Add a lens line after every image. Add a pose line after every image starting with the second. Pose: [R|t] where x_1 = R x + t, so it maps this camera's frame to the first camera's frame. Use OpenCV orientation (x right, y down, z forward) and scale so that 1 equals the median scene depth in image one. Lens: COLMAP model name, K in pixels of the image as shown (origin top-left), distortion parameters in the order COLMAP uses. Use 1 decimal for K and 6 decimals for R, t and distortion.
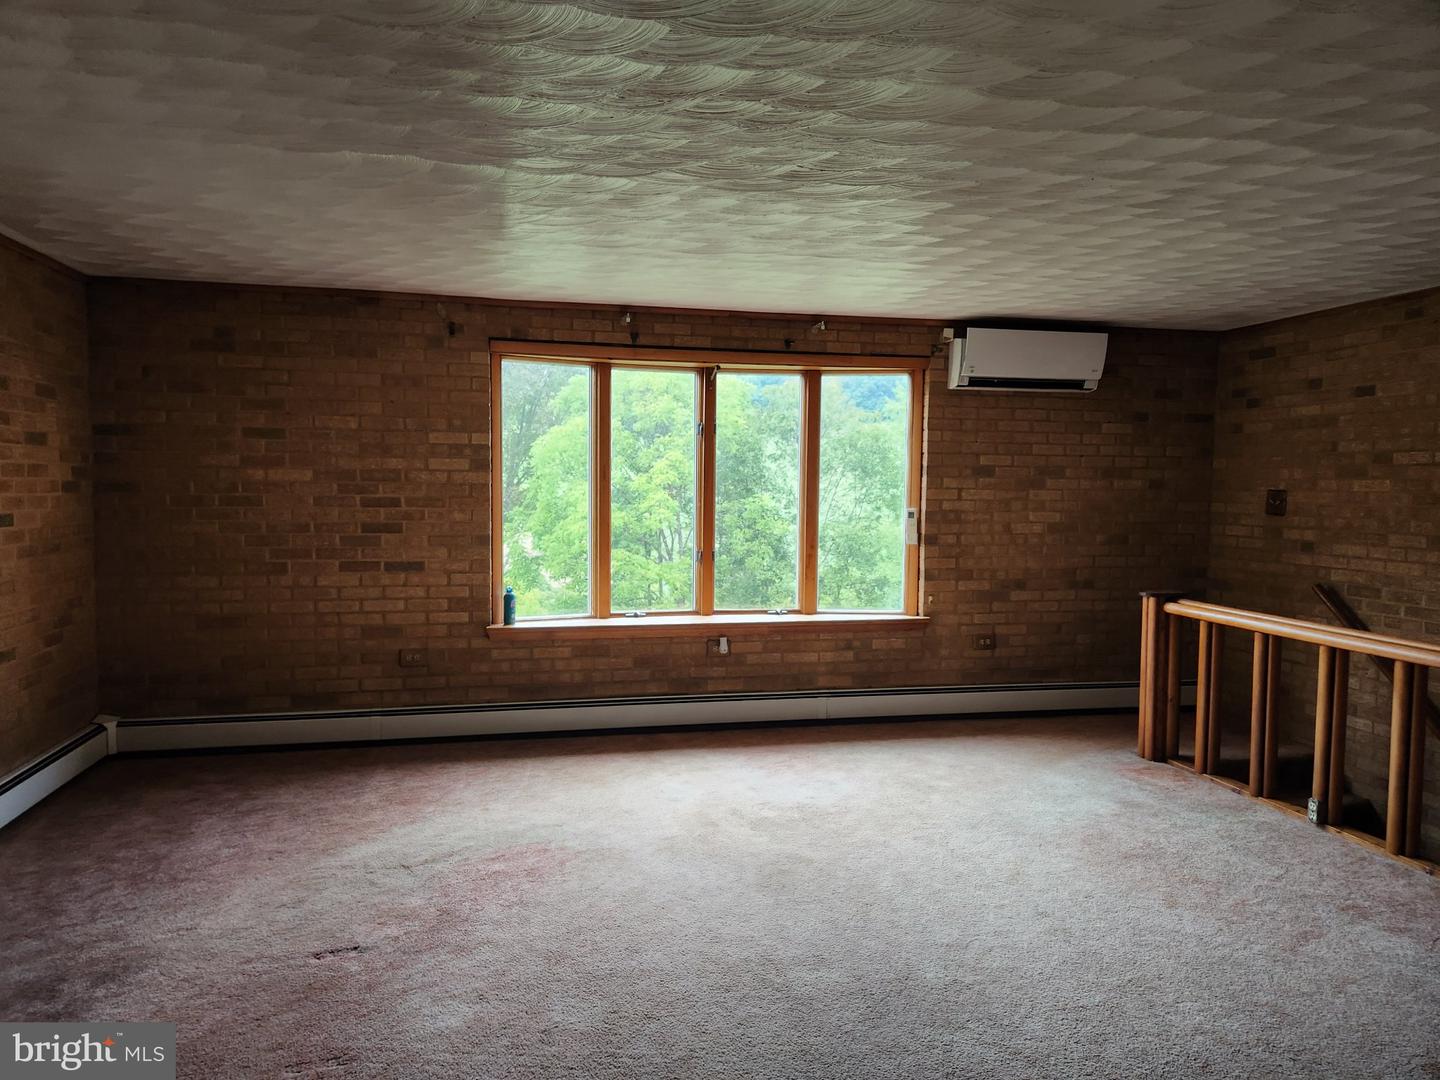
lens RADIAL K [[966.2, 0, 719.0], [0, 966.2, 530.9], [0, 0, 1]] dist [0.068749, -0.047947]
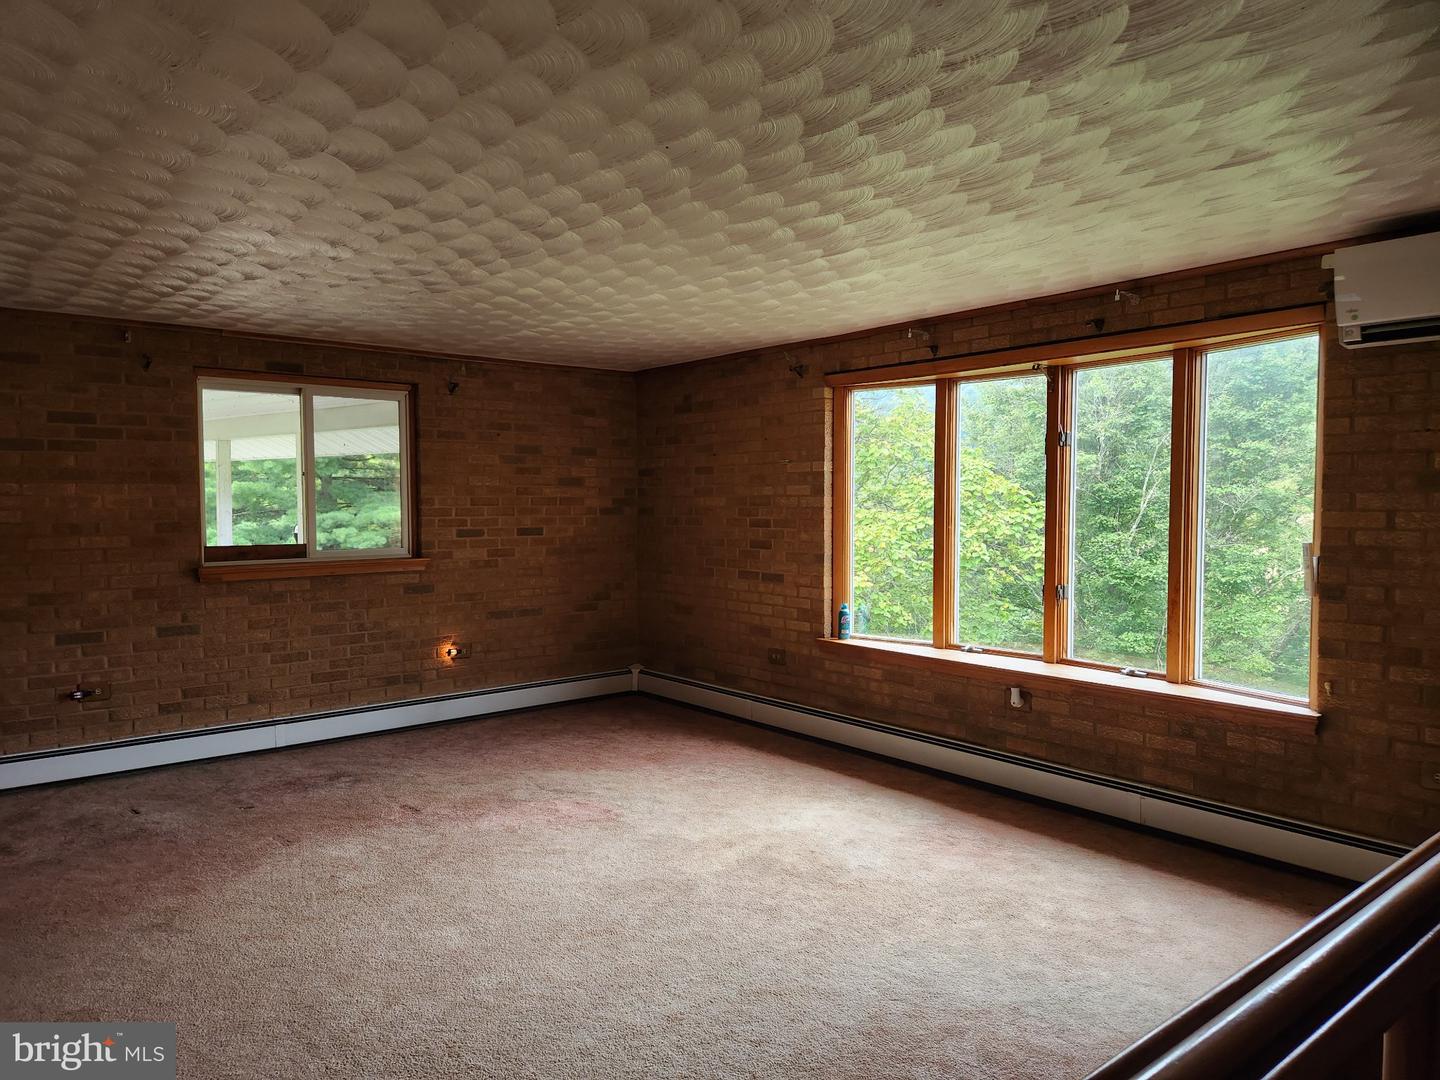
lens RADIAL K [[966.2, 0, 692.2], [0, 966.2, 524.8], [0, 0, 1]] dist [0.068749, -0.047947]
pose [[0.445992, 0.012443, -0.894951, 0.676049], [-0.034132, 0.999412, -0.003114, -0.020446], [0.894386, 0.031935, 0.446154, 0.387369]]
